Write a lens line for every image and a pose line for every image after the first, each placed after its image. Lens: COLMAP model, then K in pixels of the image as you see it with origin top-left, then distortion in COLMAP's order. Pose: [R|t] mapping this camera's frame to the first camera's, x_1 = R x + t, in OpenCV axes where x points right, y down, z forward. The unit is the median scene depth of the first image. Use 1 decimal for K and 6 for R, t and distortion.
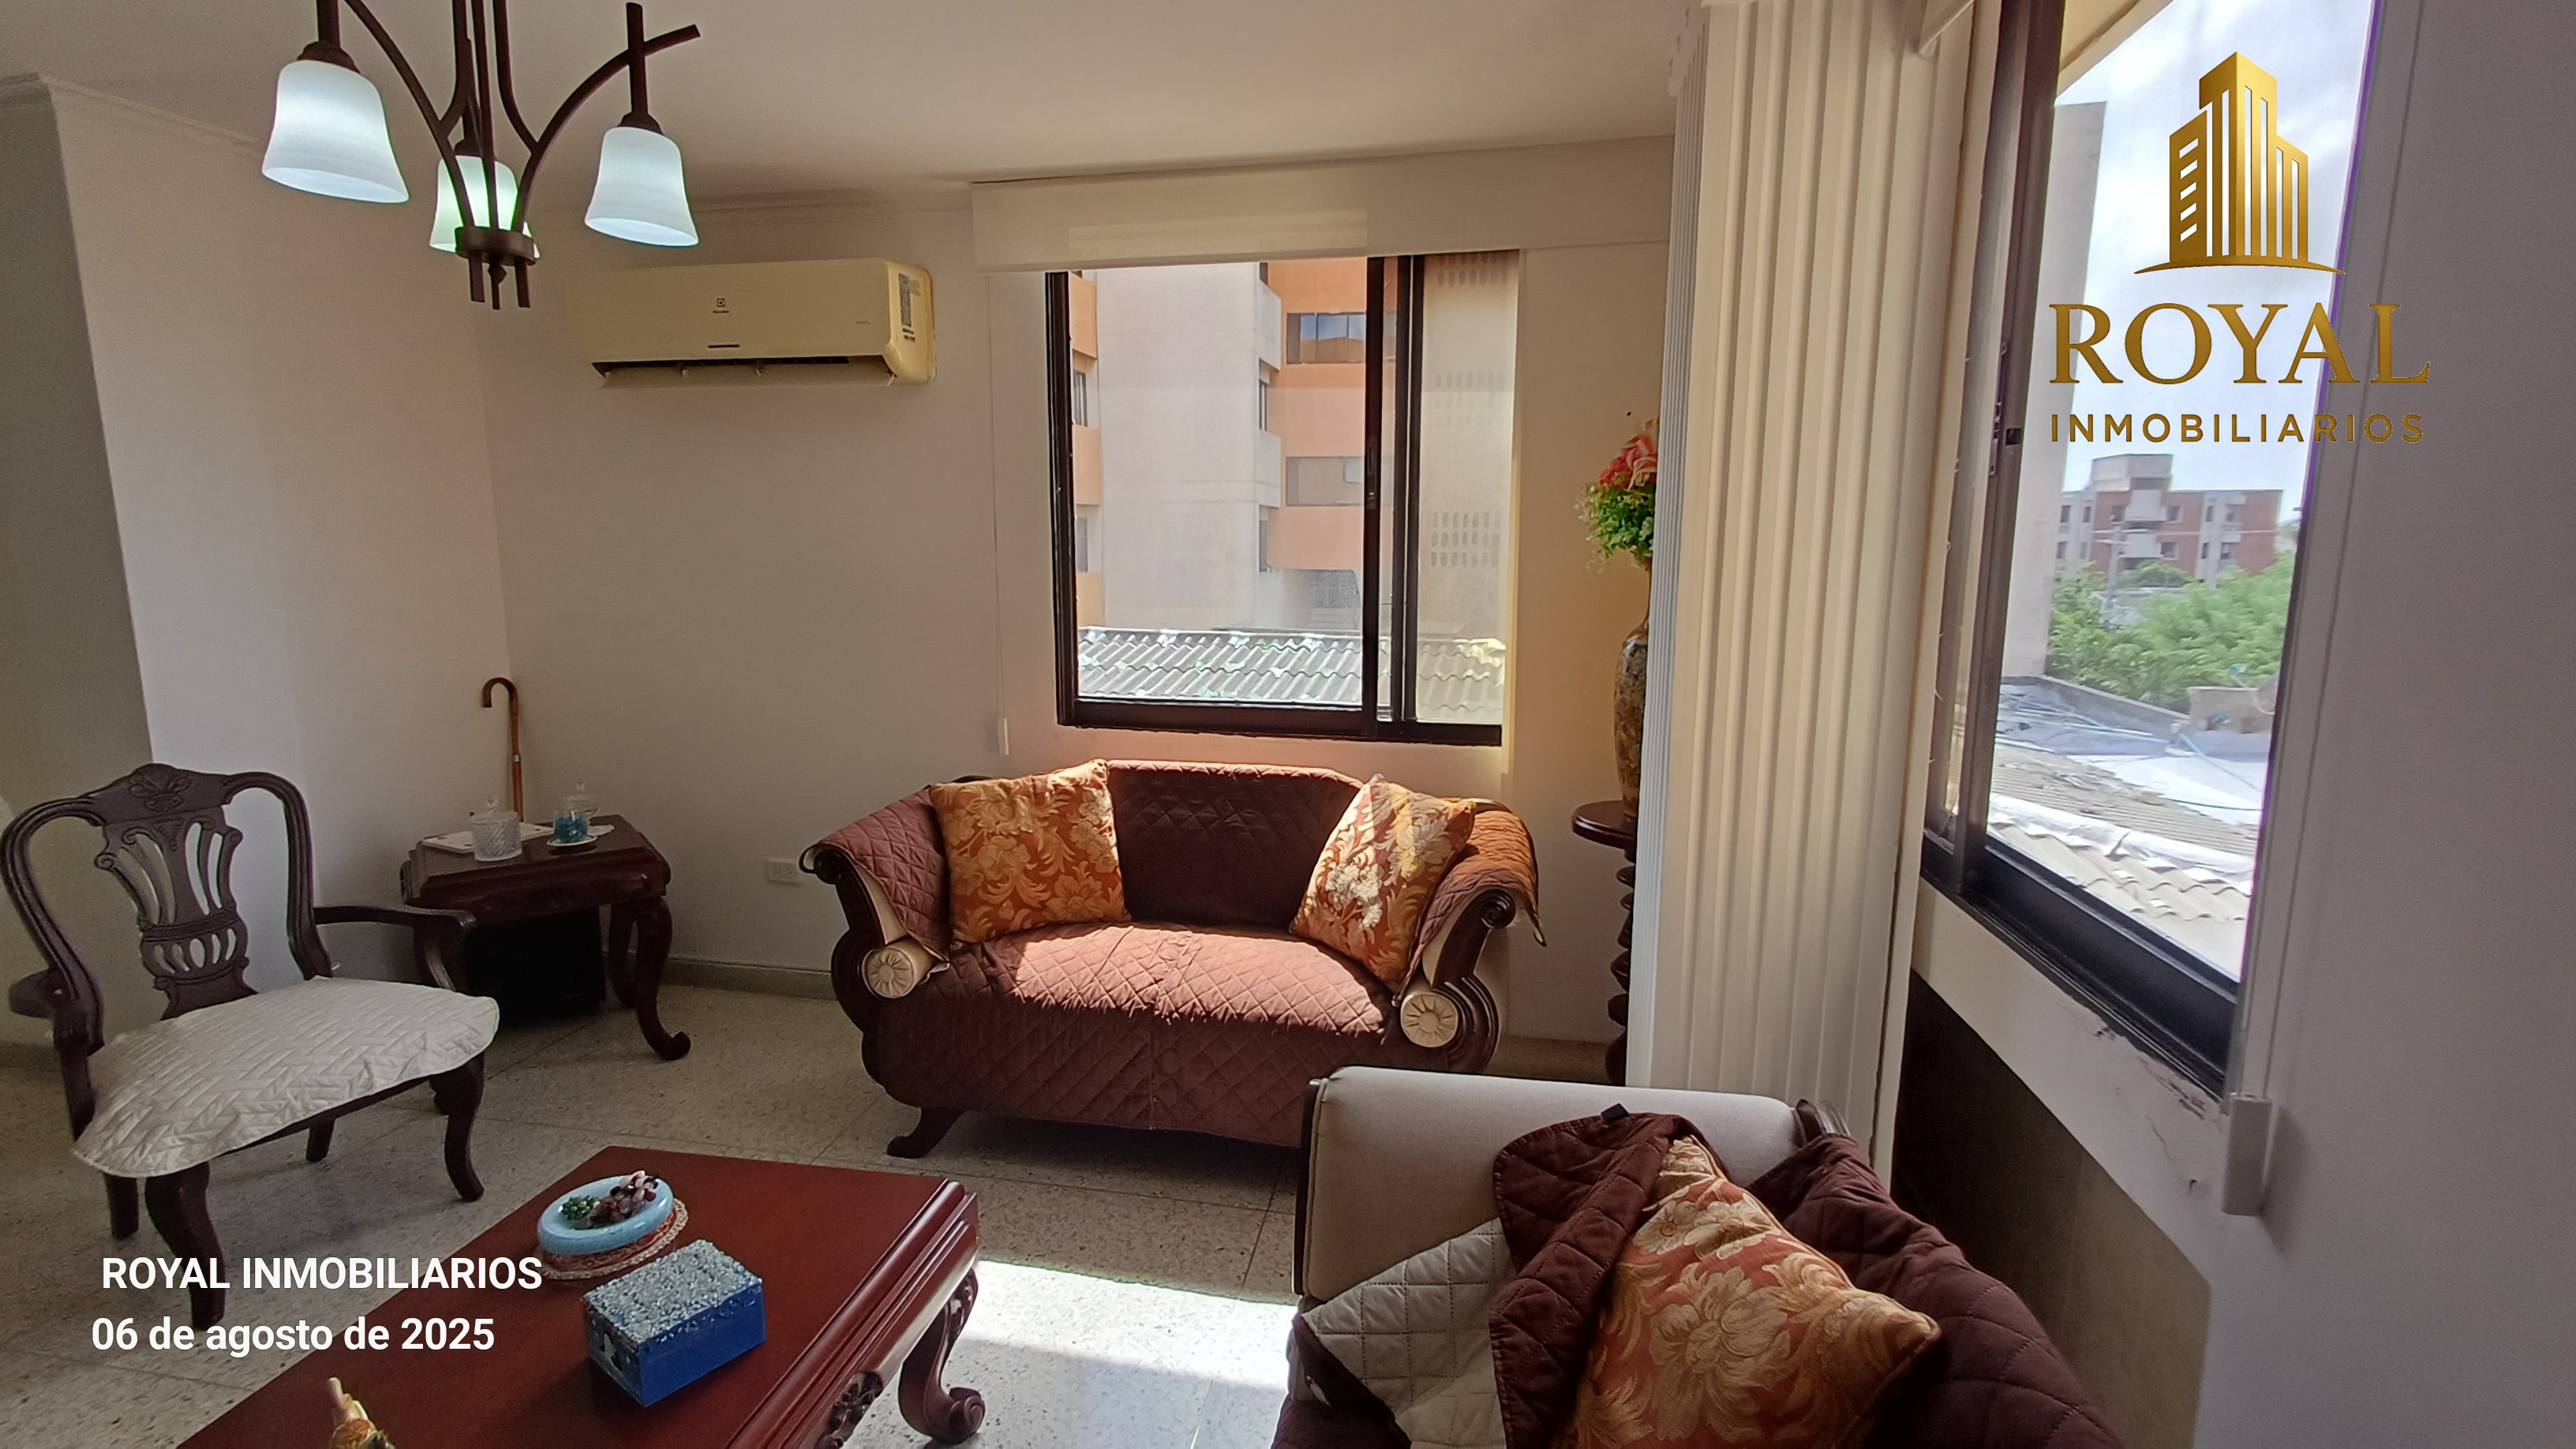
lens RADIAL K [[1184.7, 0, 1278.4], [0, 1184.7, 728.7], [0, 0, 1]] dist [0.001990, 0.000411]
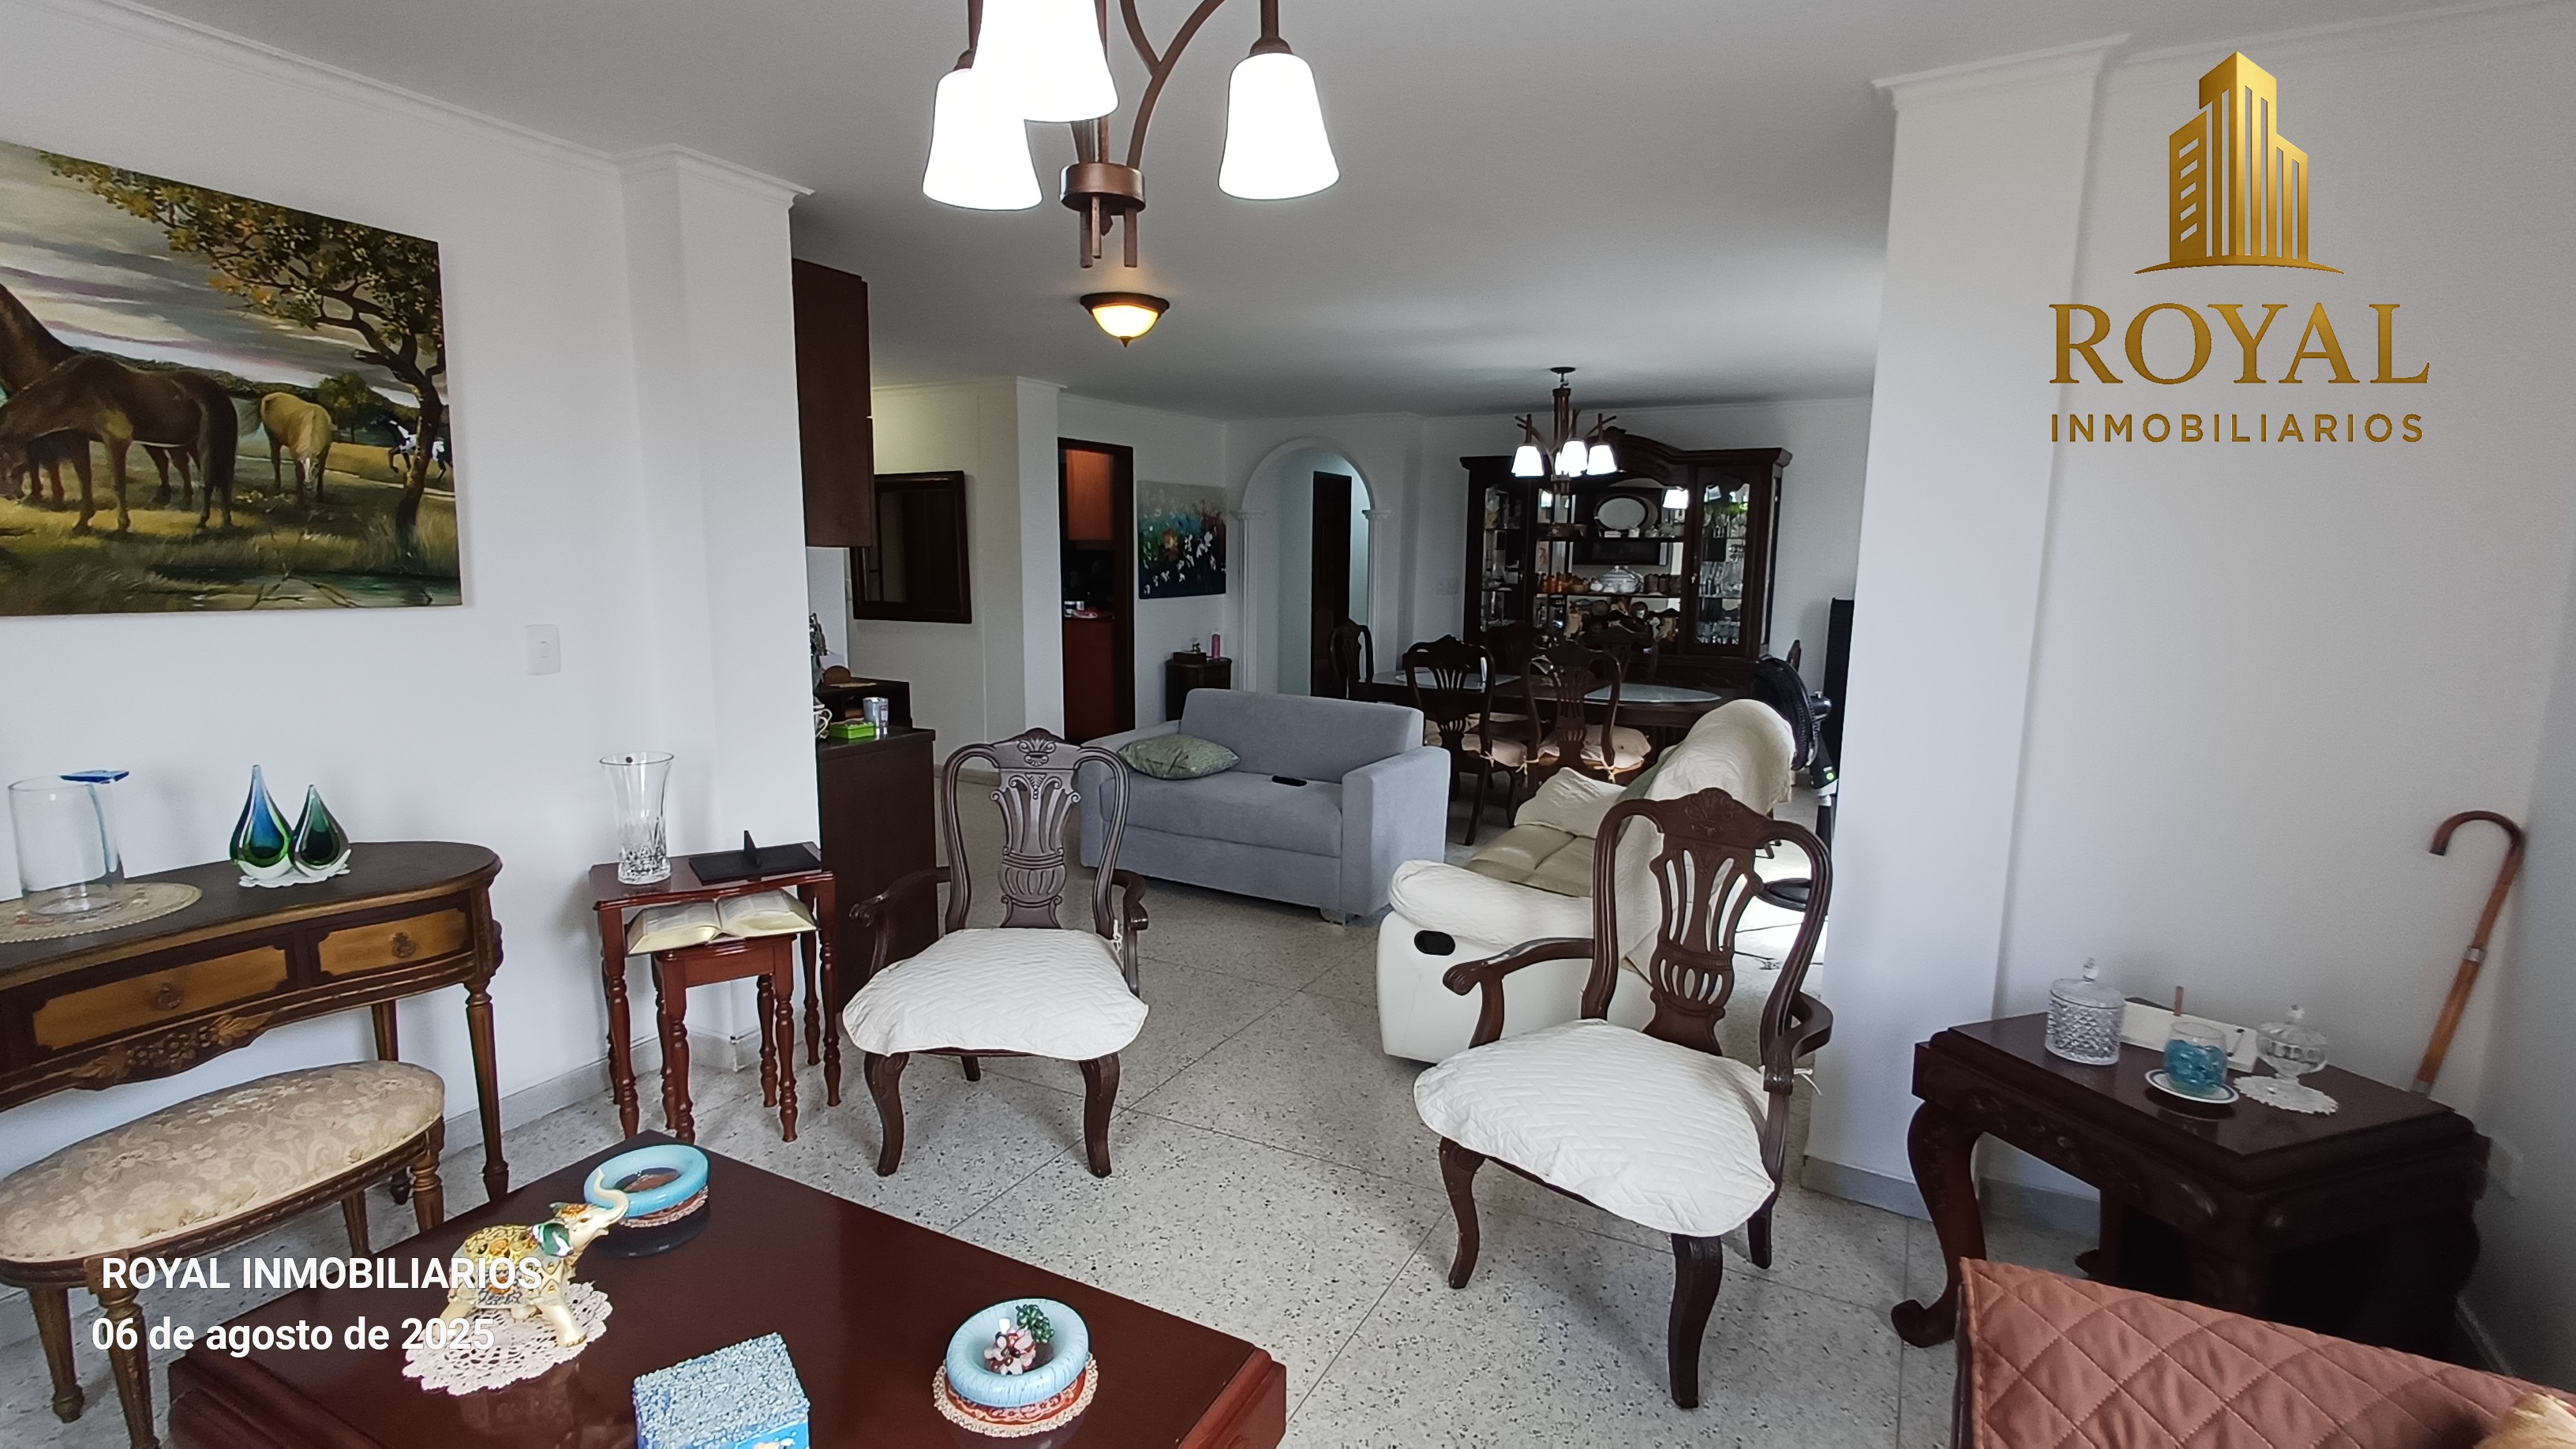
lens RADIAL K [[1175.9, 0, 1277.9], [0, 1175.9, 727.4], [0, 0, 1]] dist [0.007434, 0.000523]
pose [[-0.301113, 0.133372, -0.944216, 0.069011], [-0.166434, 0.967622, 0.189755, -0.129646], [0.938952, 0.214287, -0.269166, 0.821029]]
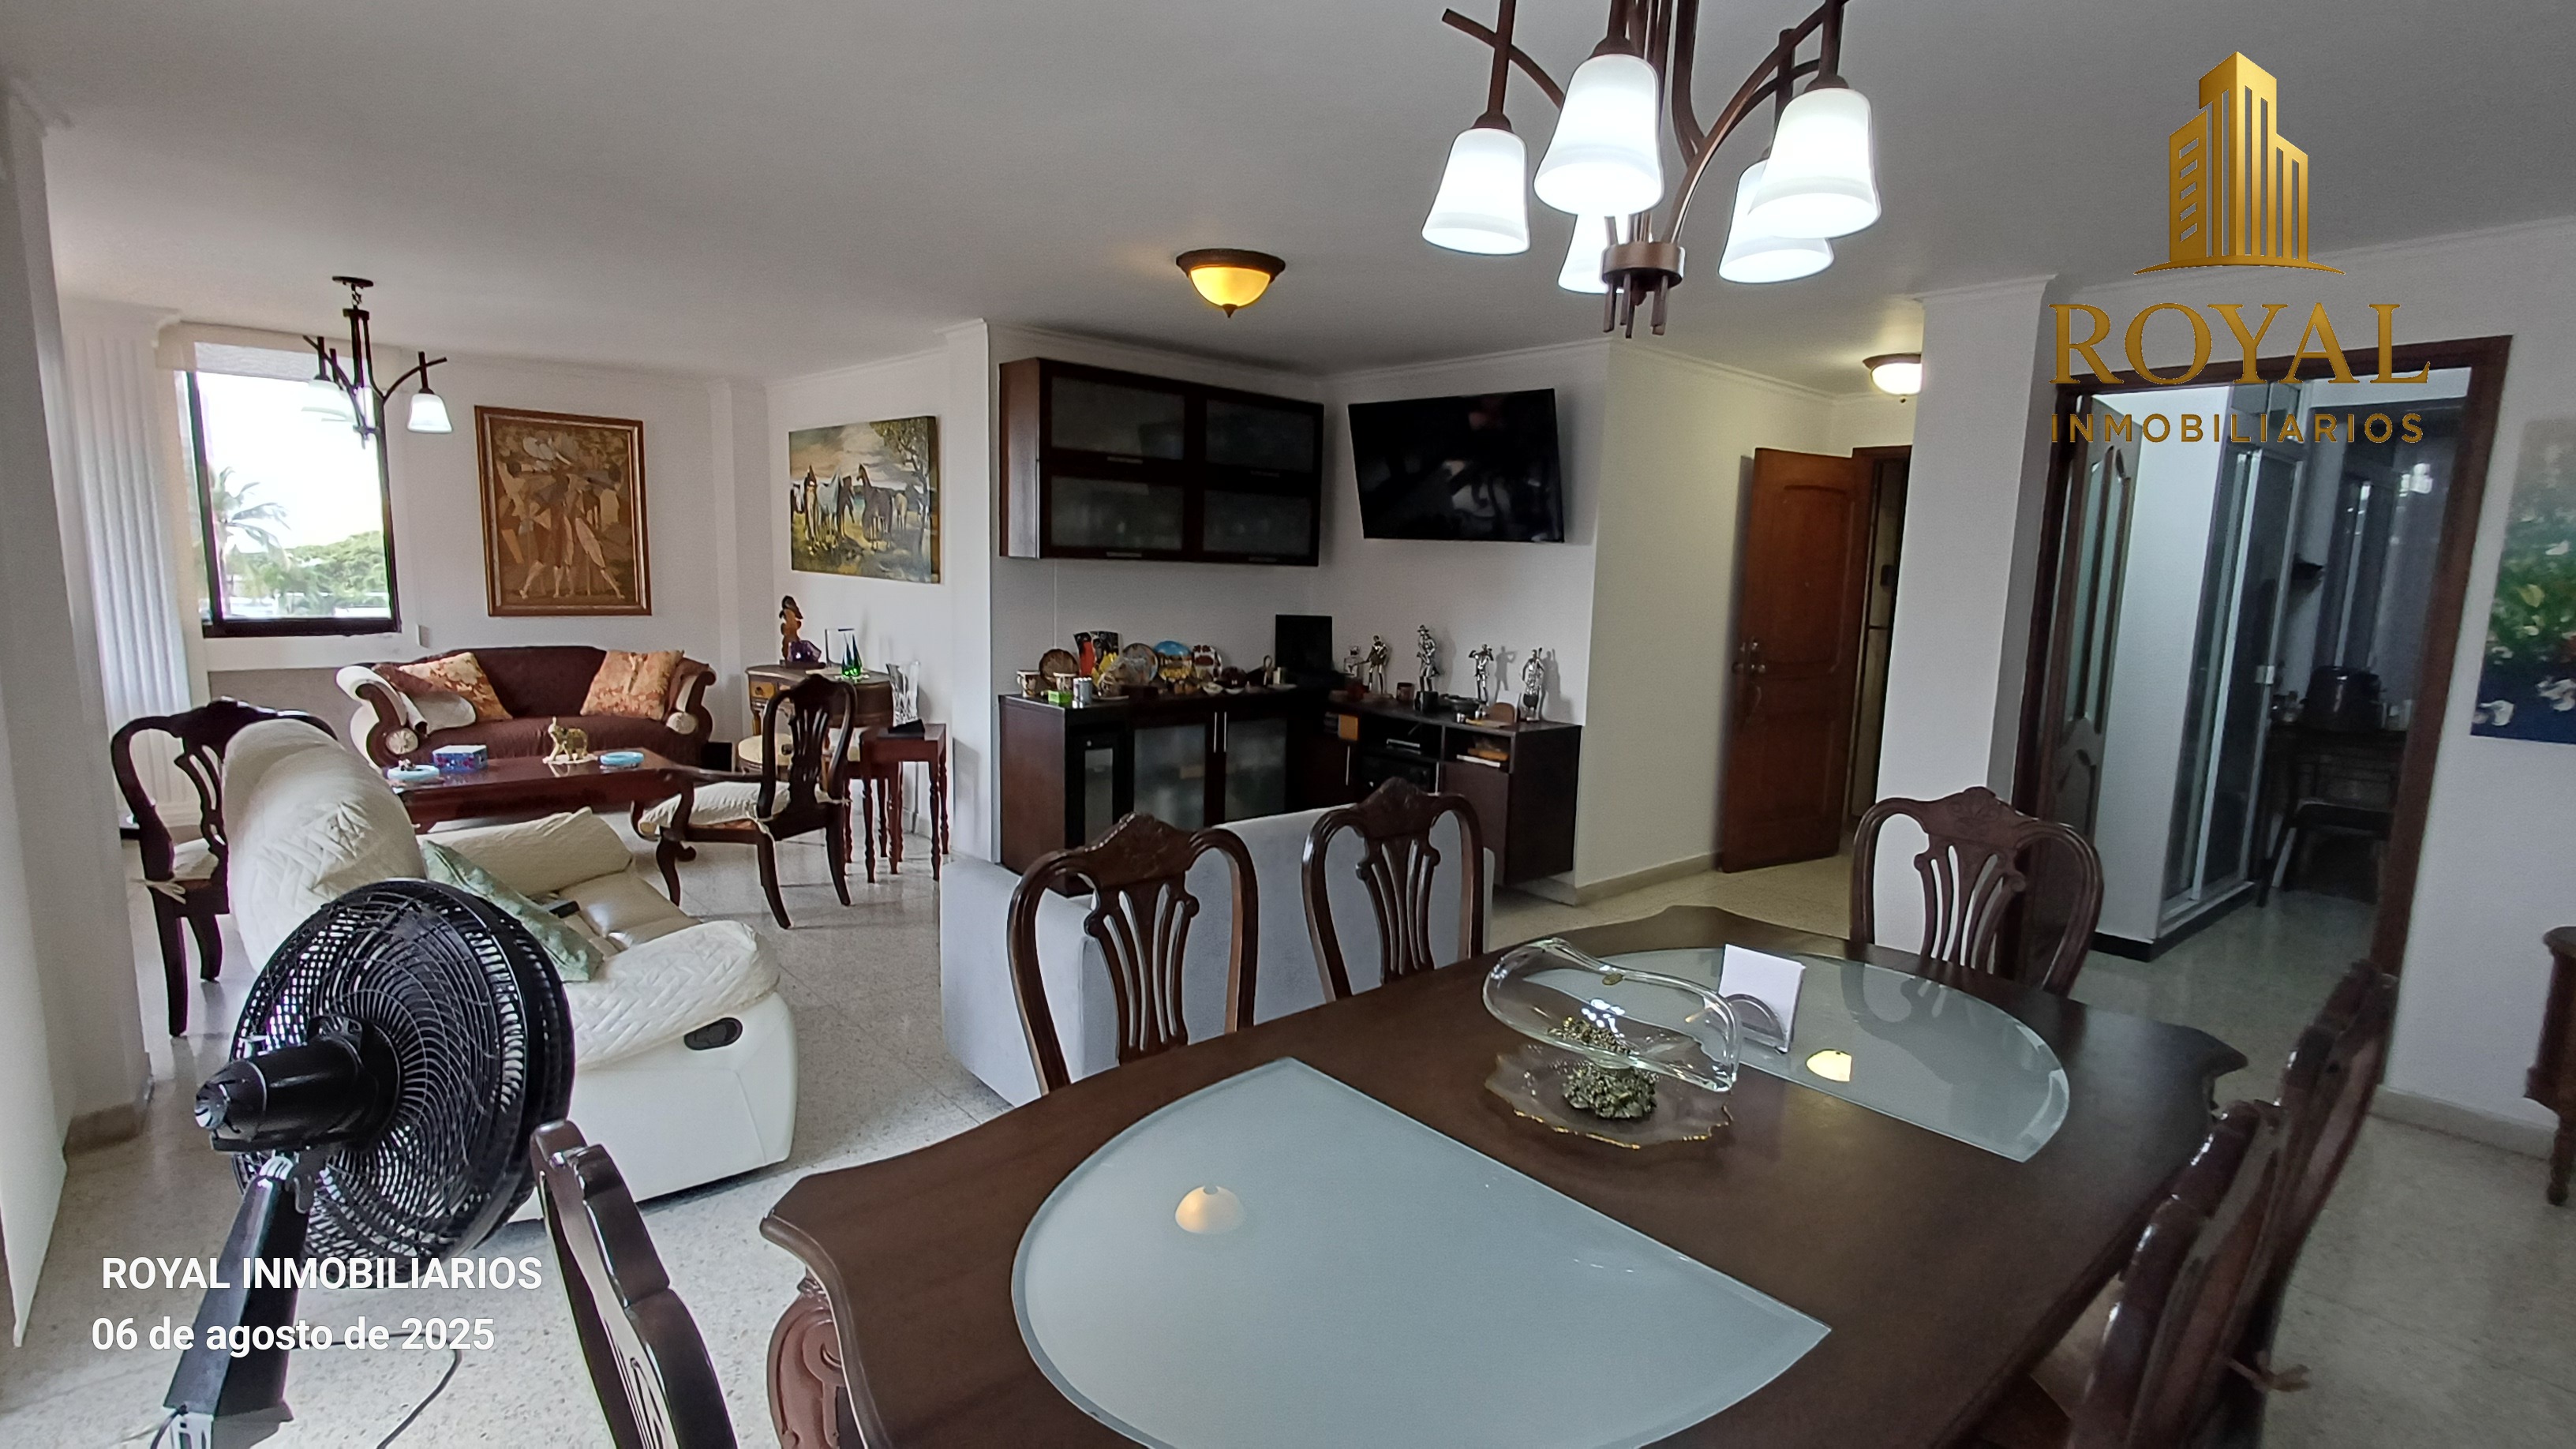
lens RADIAL K [[1223.1, 0, 1294.8], [0, 1223.1, 735.0], [0, 0, 1]] dist [0.024734, 0.000661]
pose [[-0.792895, -0.116222, 0.598173, -2.499817], [0.062236, 0.961064, 0.269226, -0.215195], [-0.606172, 0.250696, -0.754789, 1.214519]]
